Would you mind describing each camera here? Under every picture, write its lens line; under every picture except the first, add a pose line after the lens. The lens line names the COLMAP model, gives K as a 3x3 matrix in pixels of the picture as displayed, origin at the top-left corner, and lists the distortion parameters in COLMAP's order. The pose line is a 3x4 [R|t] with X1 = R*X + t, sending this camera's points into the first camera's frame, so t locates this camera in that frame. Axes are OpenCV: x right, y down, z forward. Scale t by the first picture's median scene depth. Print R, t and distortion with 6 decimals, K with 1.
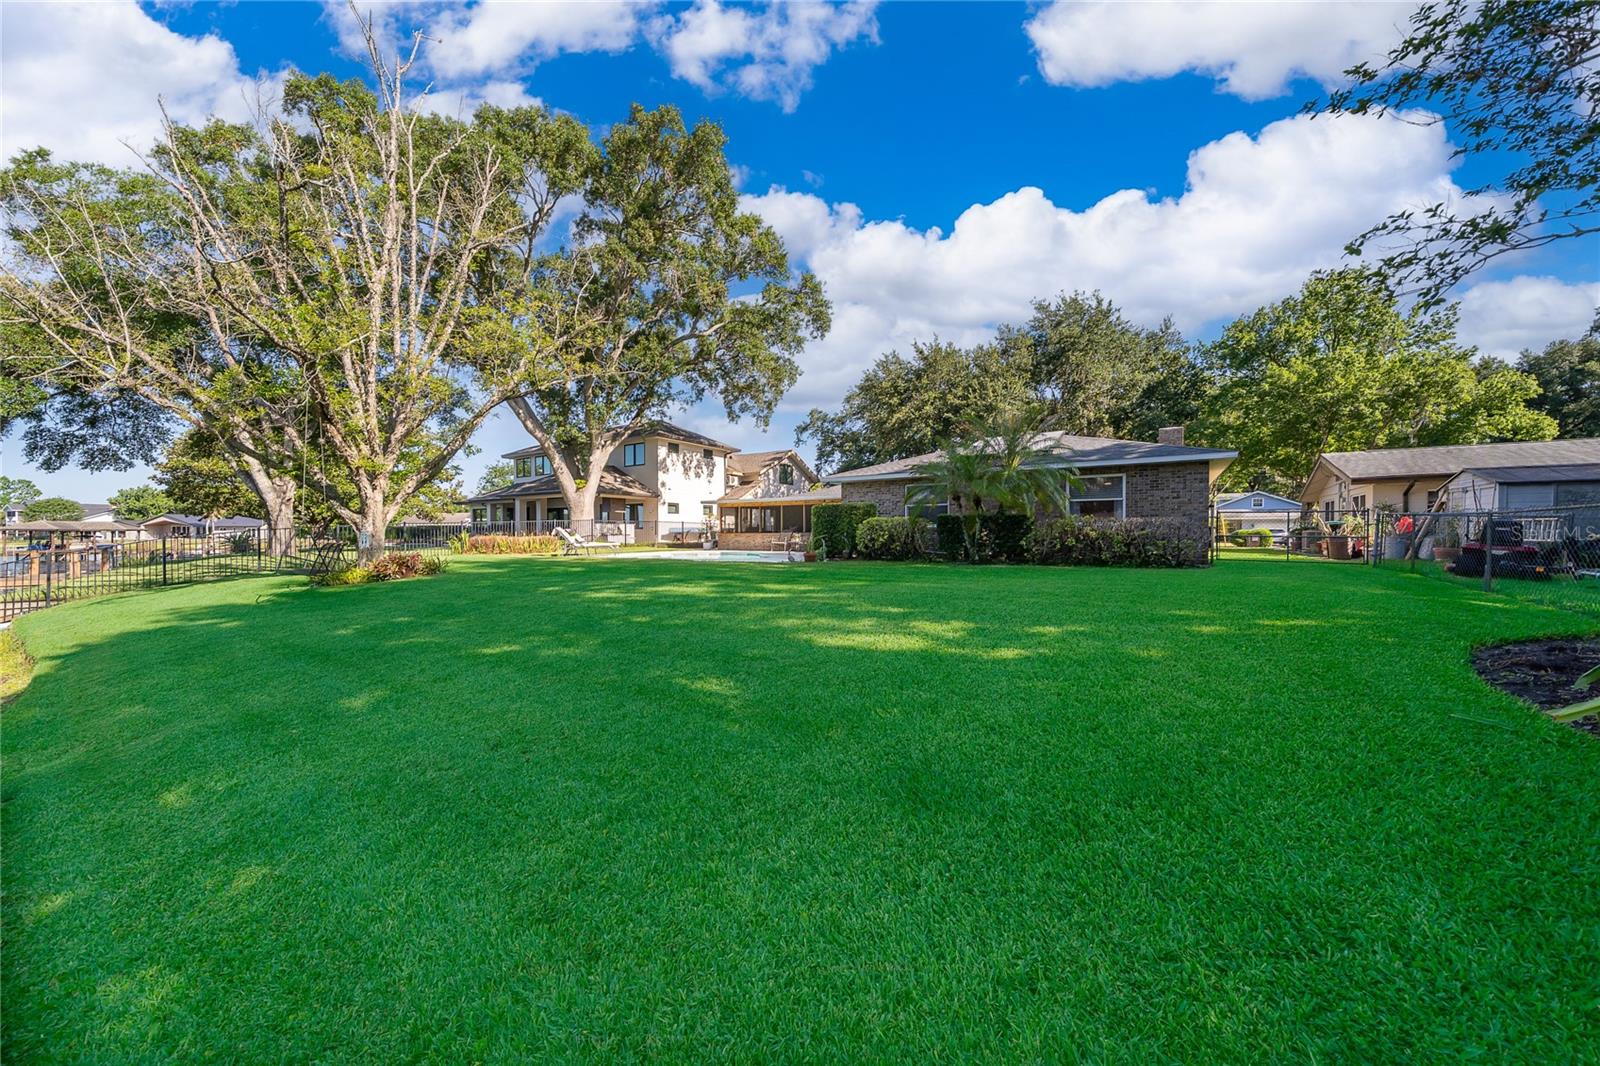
lens RADIAL K [[574.5, 0, 793.5], [0, 574.5, 542.1], [0, 0, 1]] dist [-0.007278, 0.000595]
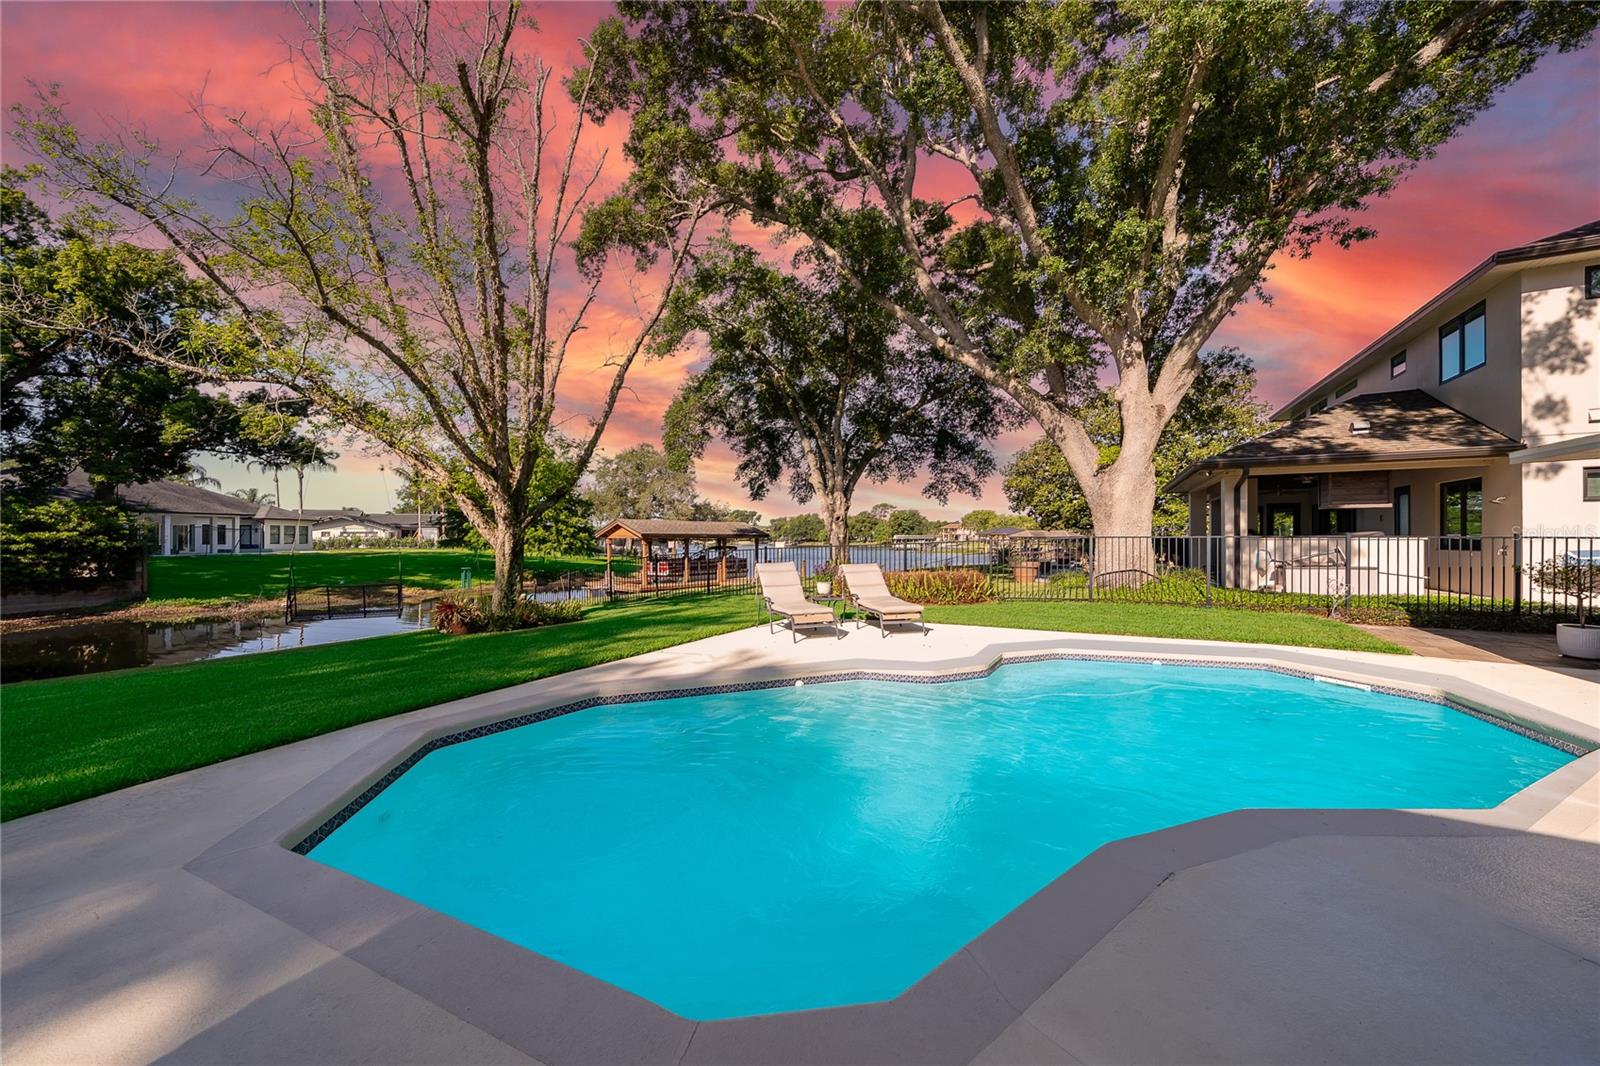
lens RADIAL K [[574.5, 0, 800.6], [0, 574.5, 537.9], [0, 0, 1]] dist [-0.007278, 0.000595]
pose [[0.082282, 0.000679, -0.996609, 0.042381], [-0.009176, 0.999958, -0.000077, -0.026751], [0.996567, 0.009151, 0.082285, 0.564208]]
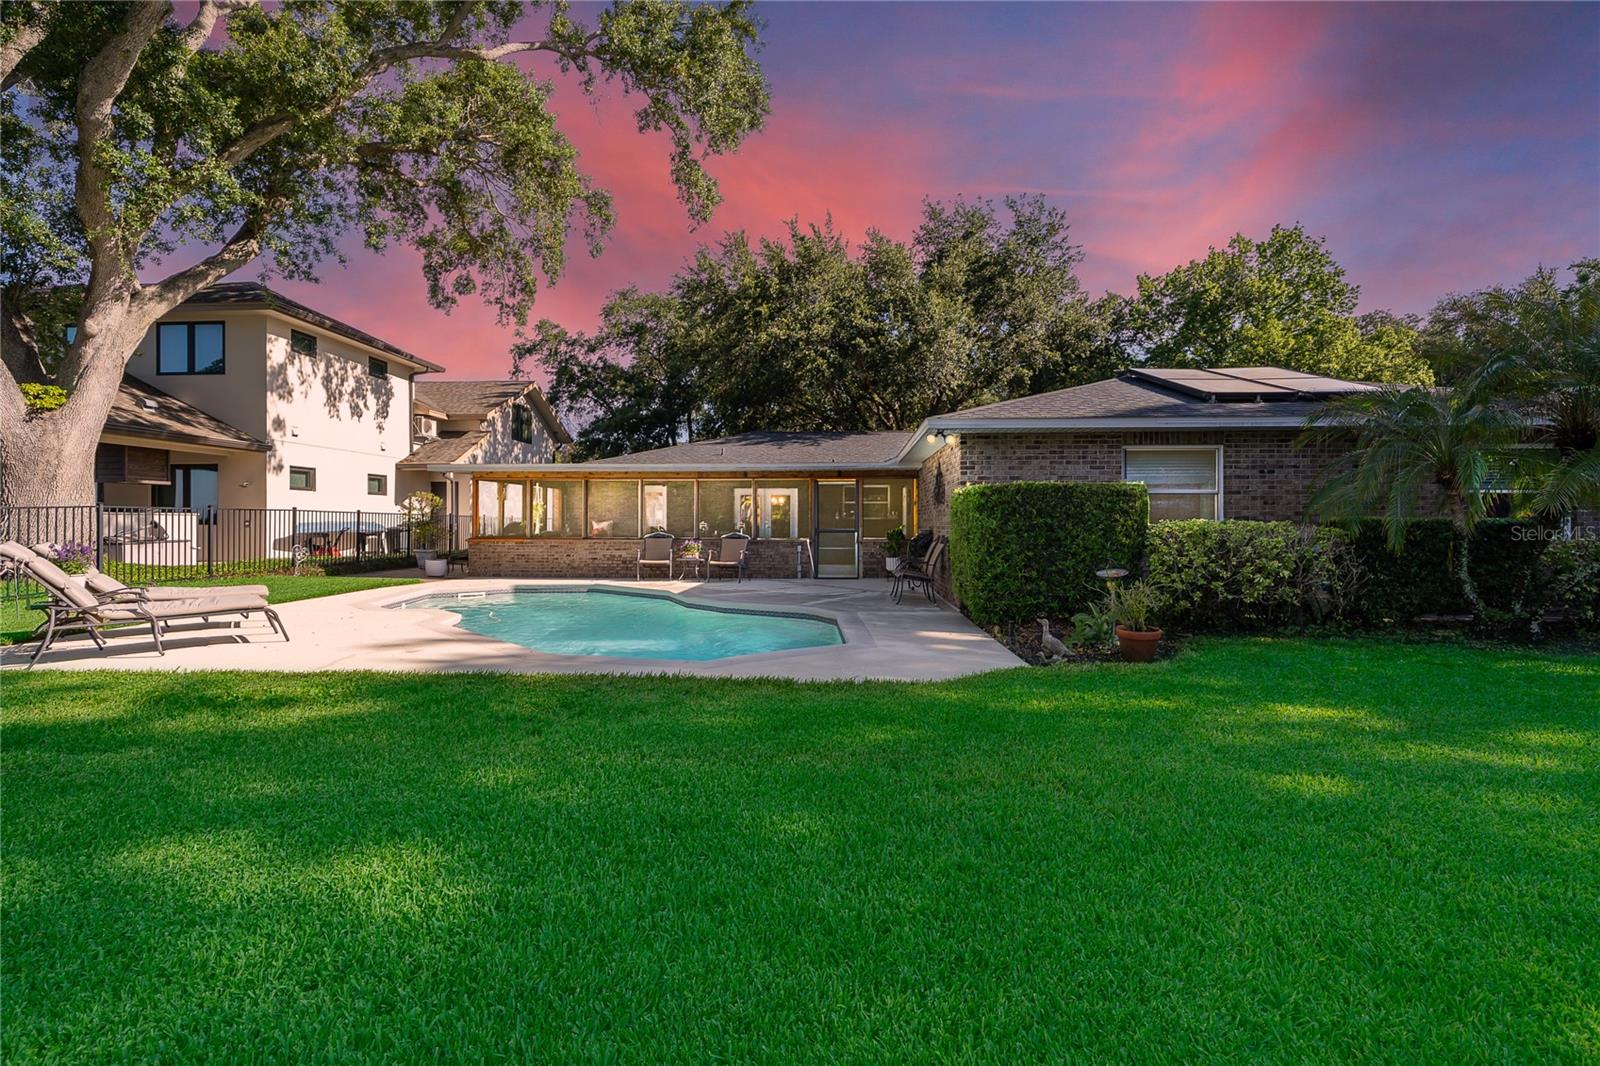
lens RADIAL K [[730.2, 0, 783.2], [0, 730.2, 519.8], [0, 0, 1]] dist [0.001473, -0.002102]
pose [[0.879497, 0.007006, 0.475852, -0.150709], [0.002242, 0.999820, -0.018864, -0.015805], [-0.475898, 0.017658, 0.879323, 0.325229]]
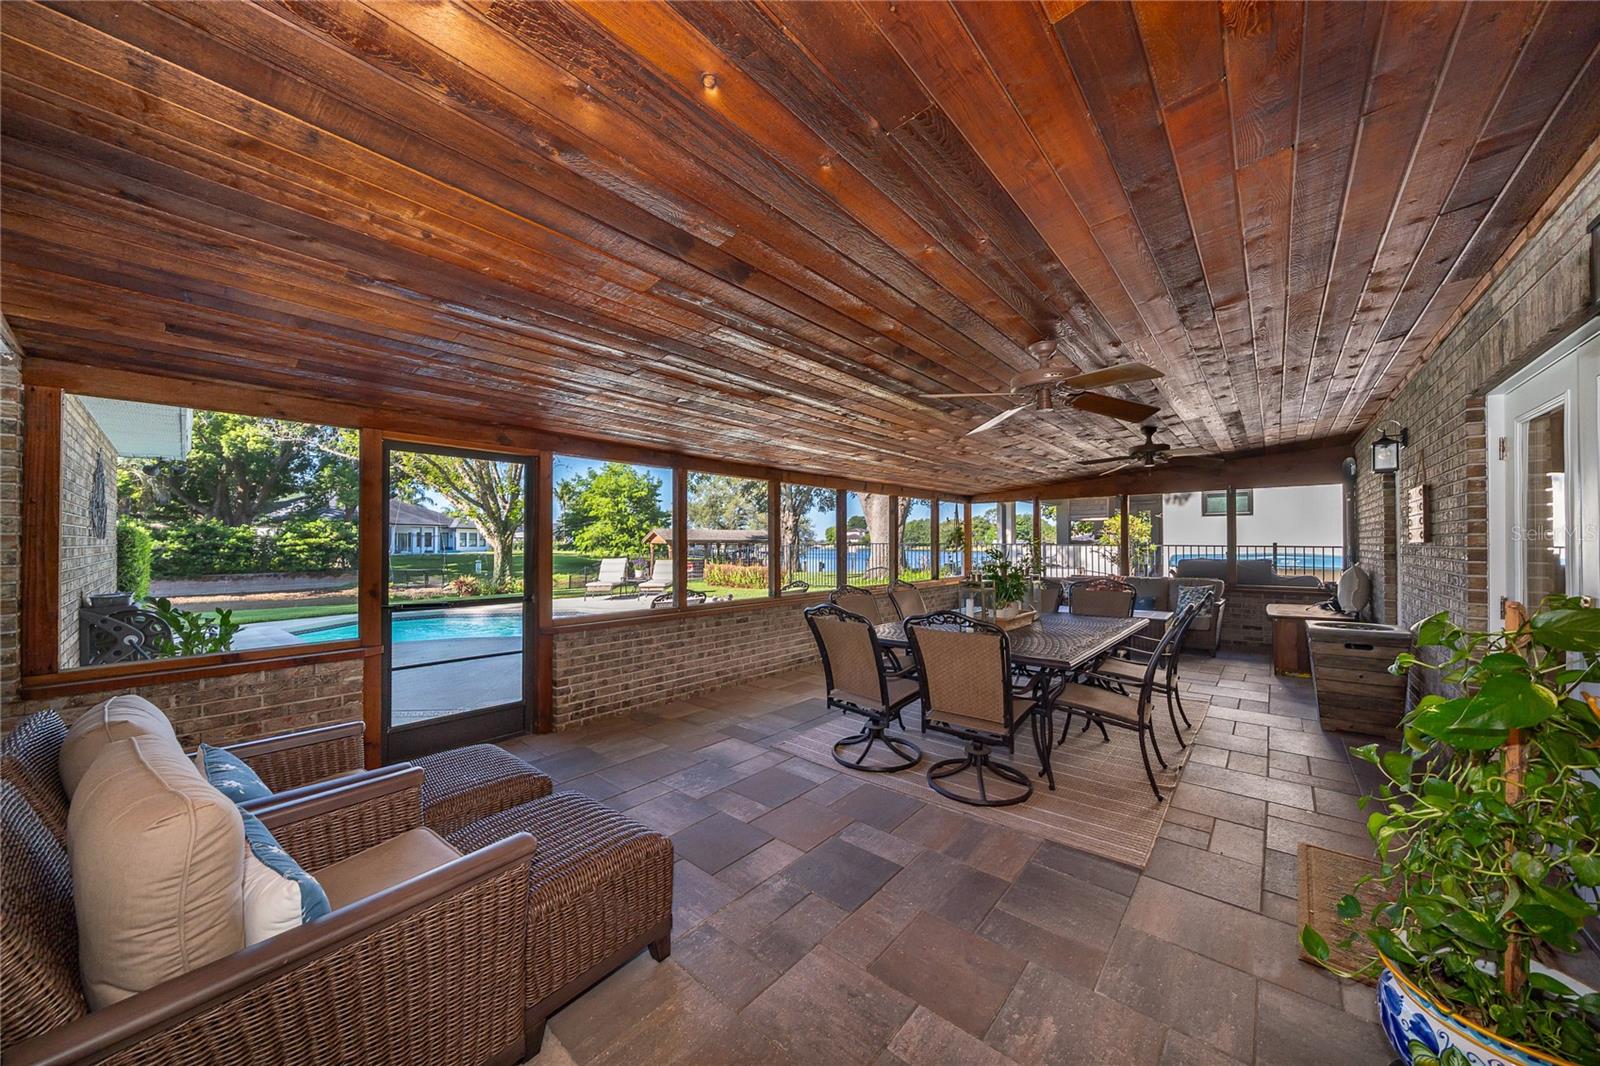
lens RADIAL K [[574.5, 0, 813.2], [0, 574.5, 536.8], [0, 0, 1]] dist [-0.007278, 0.000595]
pose [[-0.154053, -0.008592, -0.988025, 0.229019], [-0.009783, 0.999926, -0.007170, -0.030706], [0.988014, 0.008561, -0.154126, 0.839244]]
